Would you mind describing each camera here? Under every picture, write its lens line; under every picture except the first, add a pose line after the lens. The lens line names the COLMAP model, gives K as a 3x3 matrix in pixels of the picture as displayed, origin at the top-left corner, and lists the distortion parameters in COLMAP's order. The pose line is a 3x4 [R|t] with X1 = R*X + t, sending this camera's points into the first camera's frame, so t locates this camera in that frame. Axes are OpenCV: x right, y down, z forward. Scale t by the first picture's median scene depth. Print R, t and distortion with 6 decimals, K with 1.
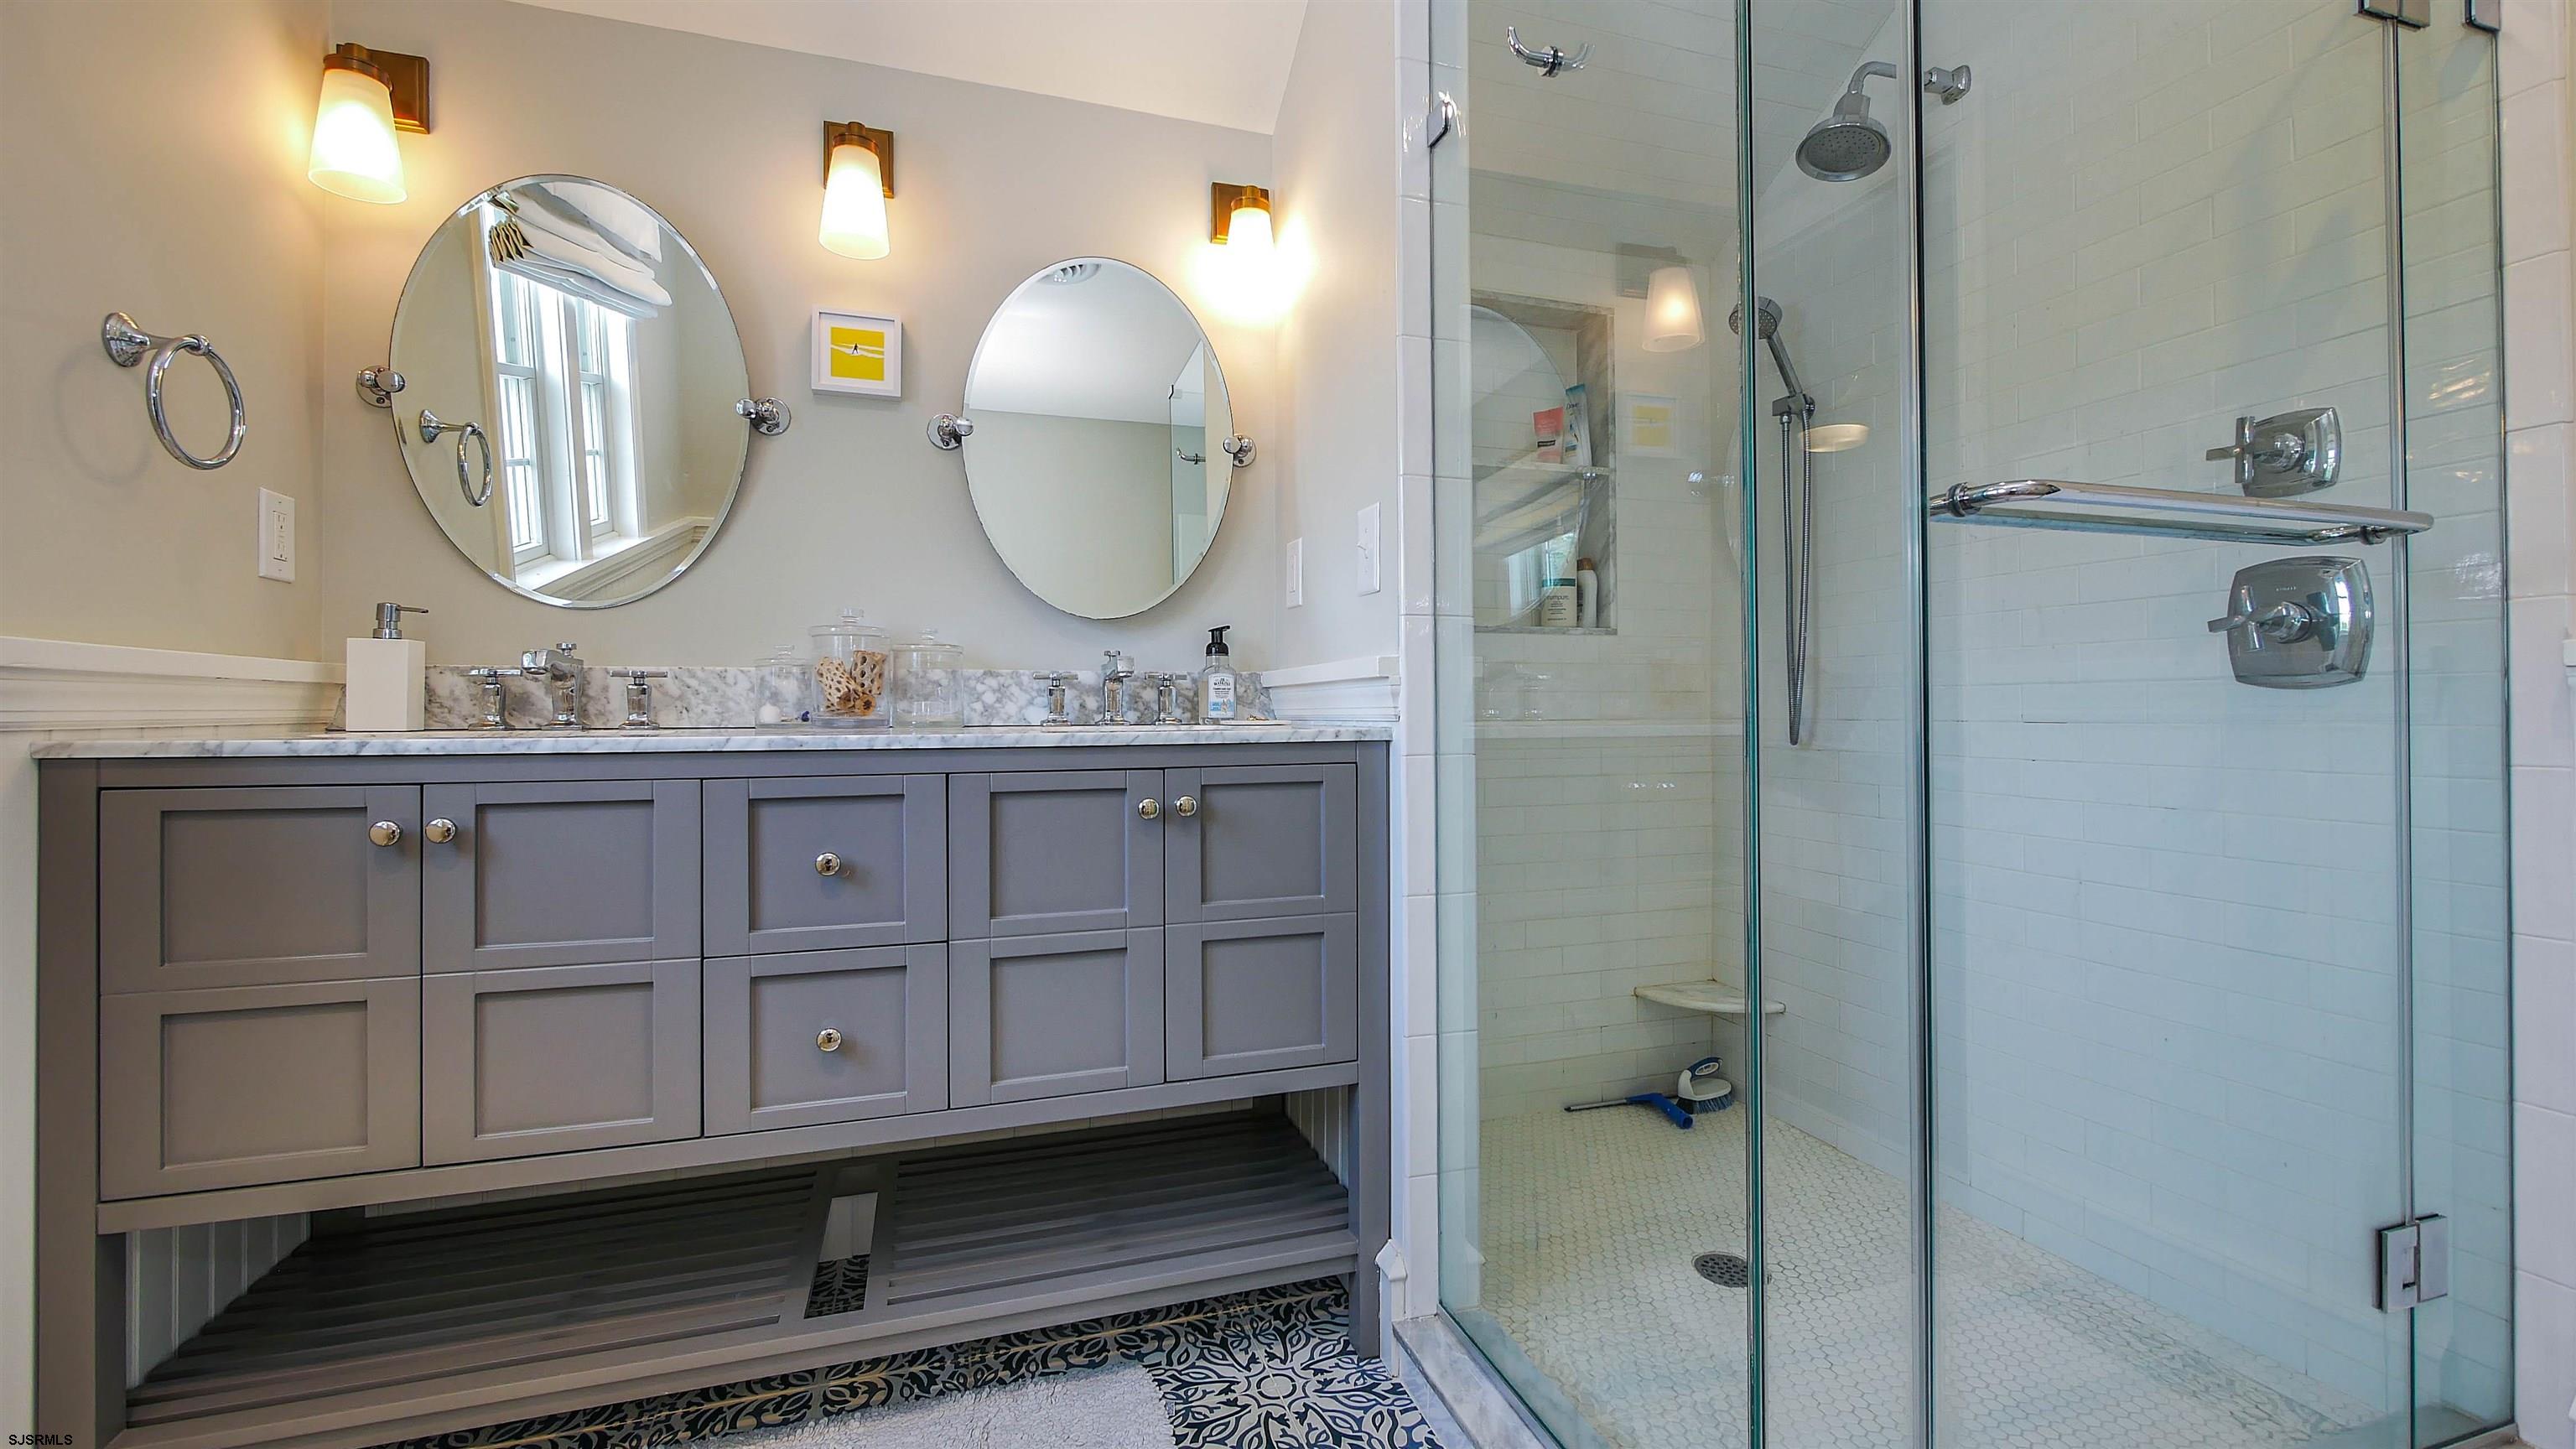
lens RADIAL K [[1063.5, 0, 1283.3], [0, 1063.5, 703.6], [0, 0, 1]] dist [-0.005488, 0.000033]
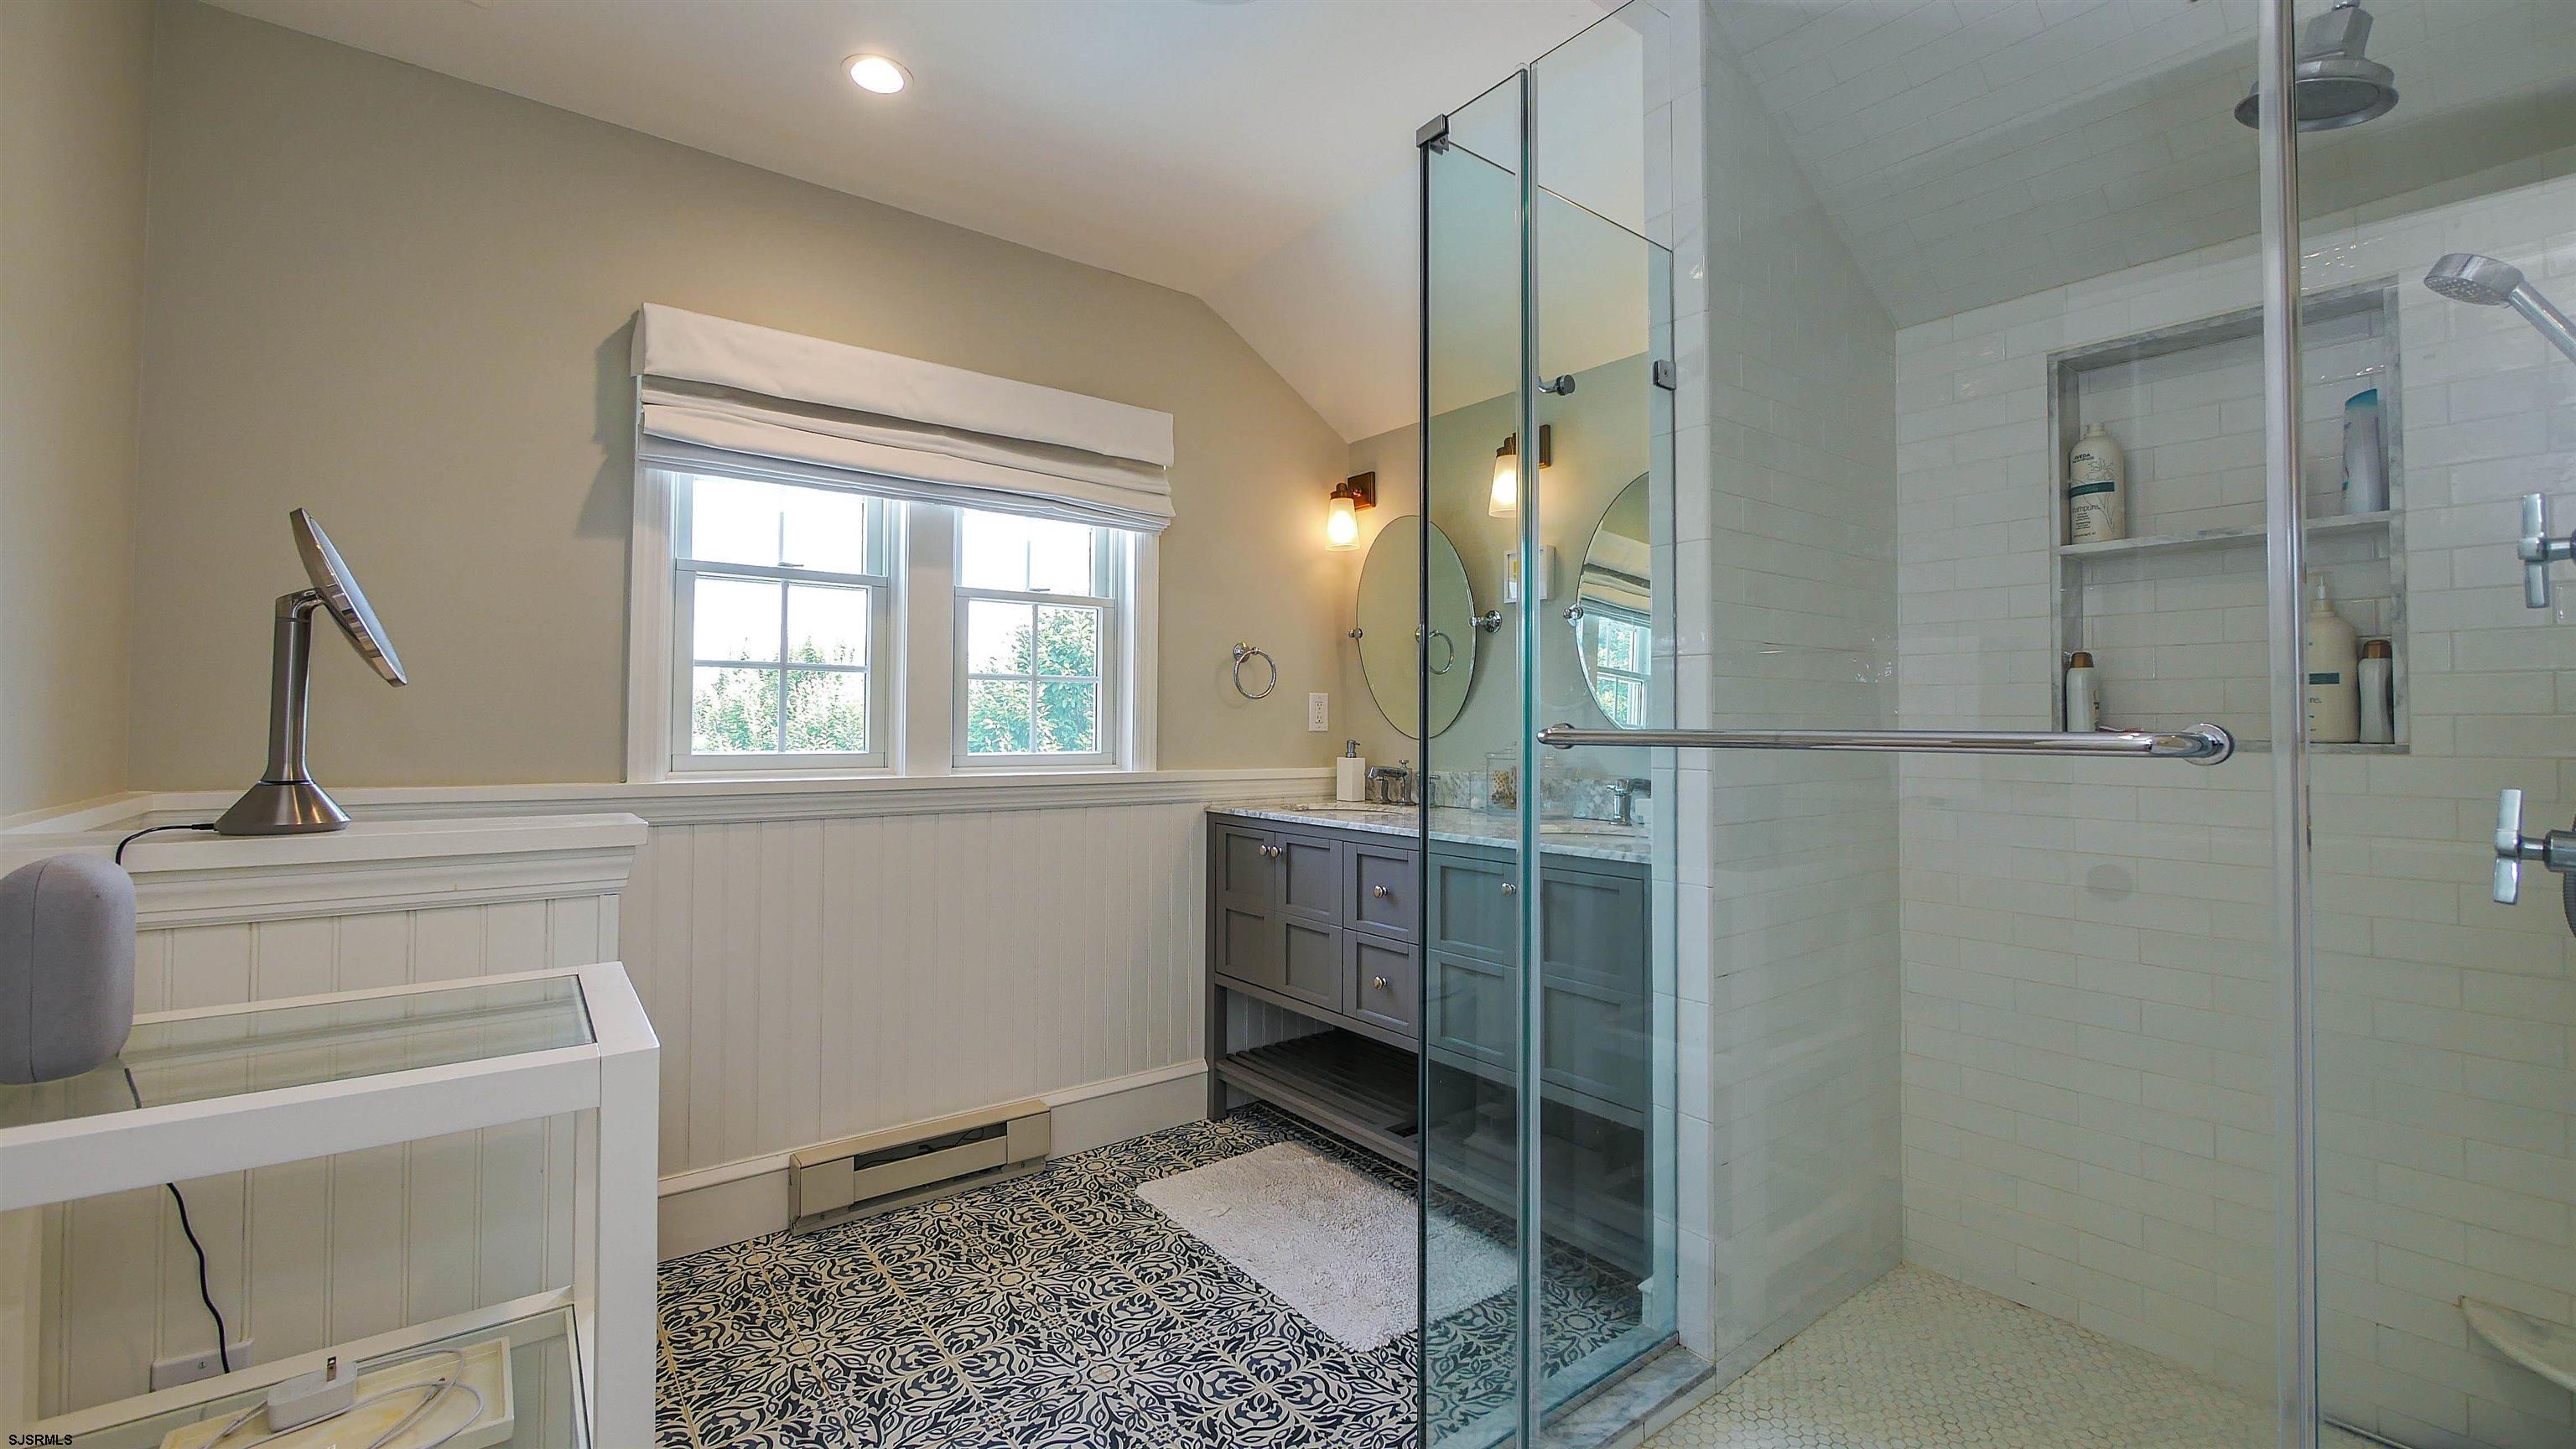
lens RADIAL K [[1063.5, 0, 1283.3], [0, 1063.5, 703.6], [0, 0, 1]] dist [-0.005488, 0.000033]
pose [[0.335968, -0.015019, -0.941754, 1.143050], [-0.001282, 0.999865, -0.016403, -0.136843], [0.941872, 0.006718, 0.335903, 0.156677]]
